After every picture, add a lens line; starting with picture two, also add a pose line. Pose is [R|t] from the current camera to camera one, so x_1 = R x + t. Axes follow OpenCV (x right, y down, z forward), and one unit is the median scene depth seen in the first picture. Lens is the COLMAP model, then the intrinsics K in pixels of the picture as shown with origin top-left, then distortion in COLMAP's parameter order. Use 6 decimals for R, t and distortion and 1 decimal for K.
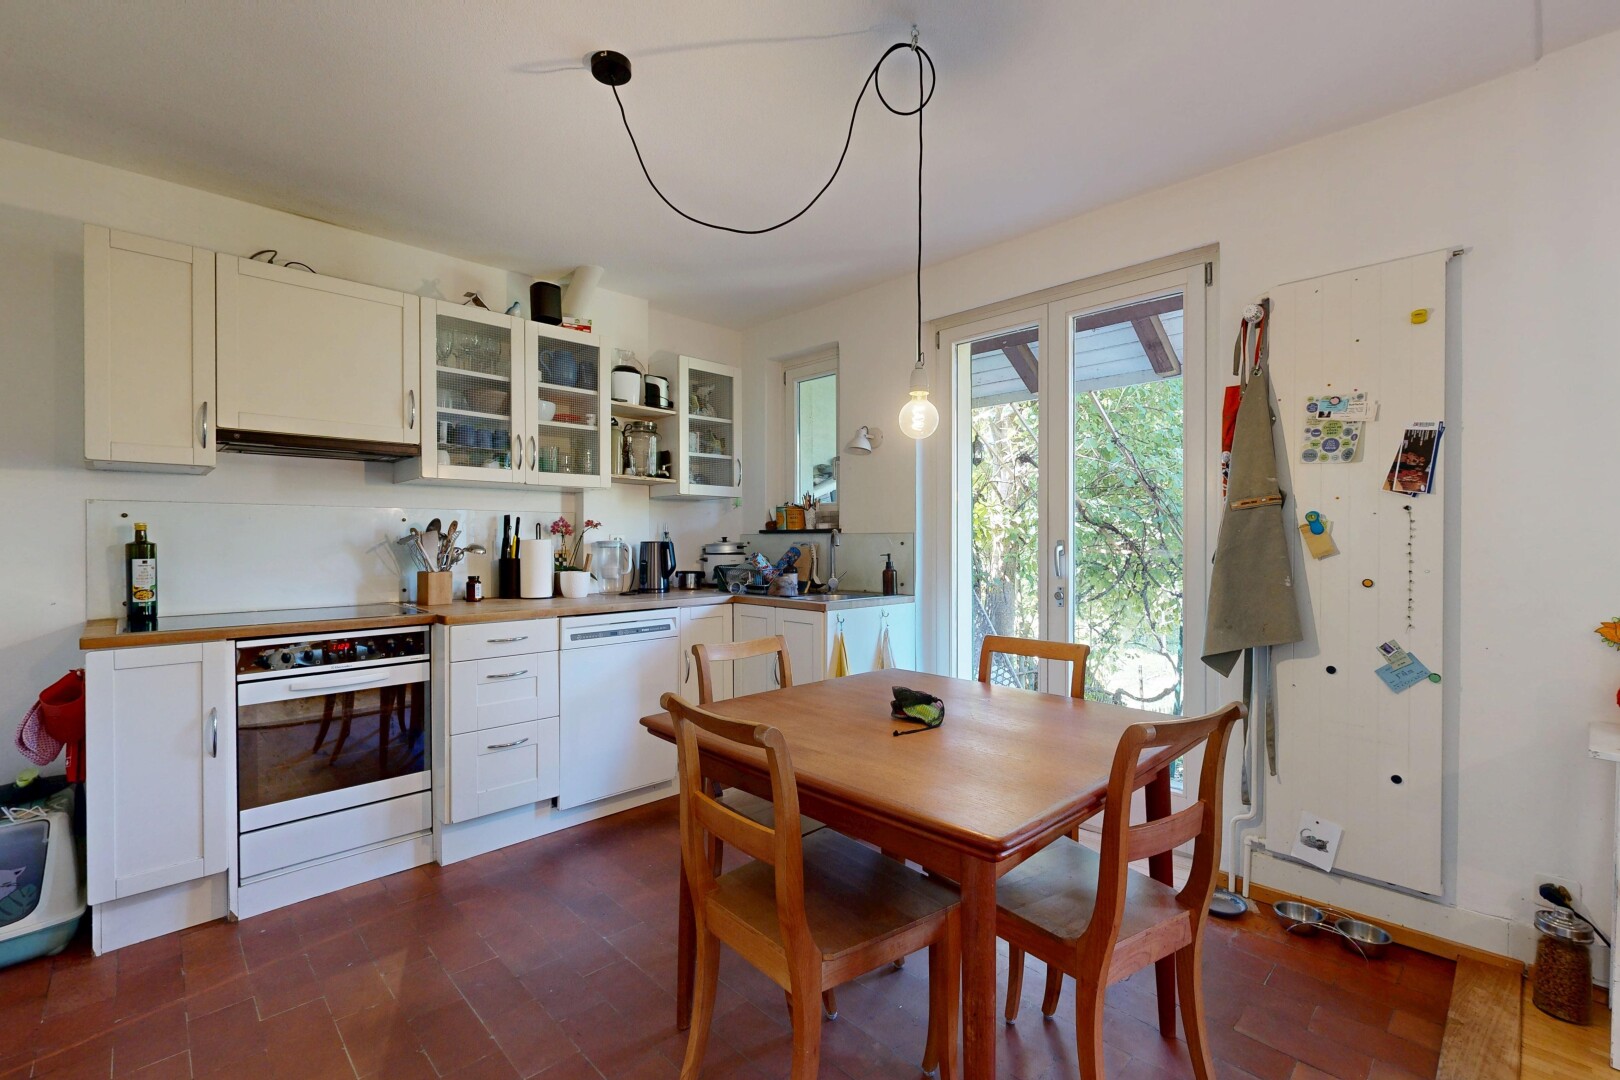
lens RADIAL K [[702.3, 0, 814.9], [0, 702.3, 543.7], [0, 0, 1]] dist [0.003270, 0.000116]
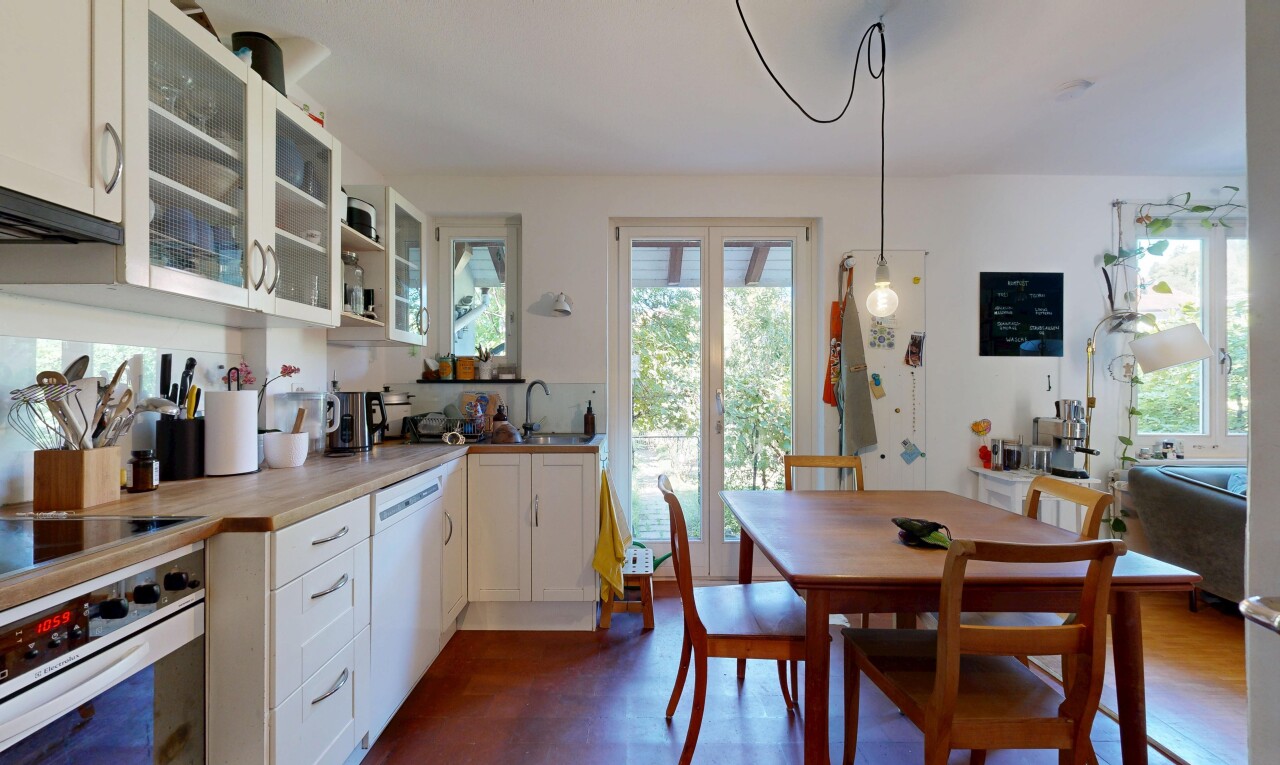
lens RADIAL K [[499.8, 0, 641.1], [0, 499.8, 384.2], [0, 0, 1]] dist [0.000589, -0.000140]
pose [[0.692895, 0.003094, 0.721032, -0.513270], [0.005043, 0.999946, -0.009138, -0.006204], [-0.721021, 0.009968, 0.692842, 0.385100]]
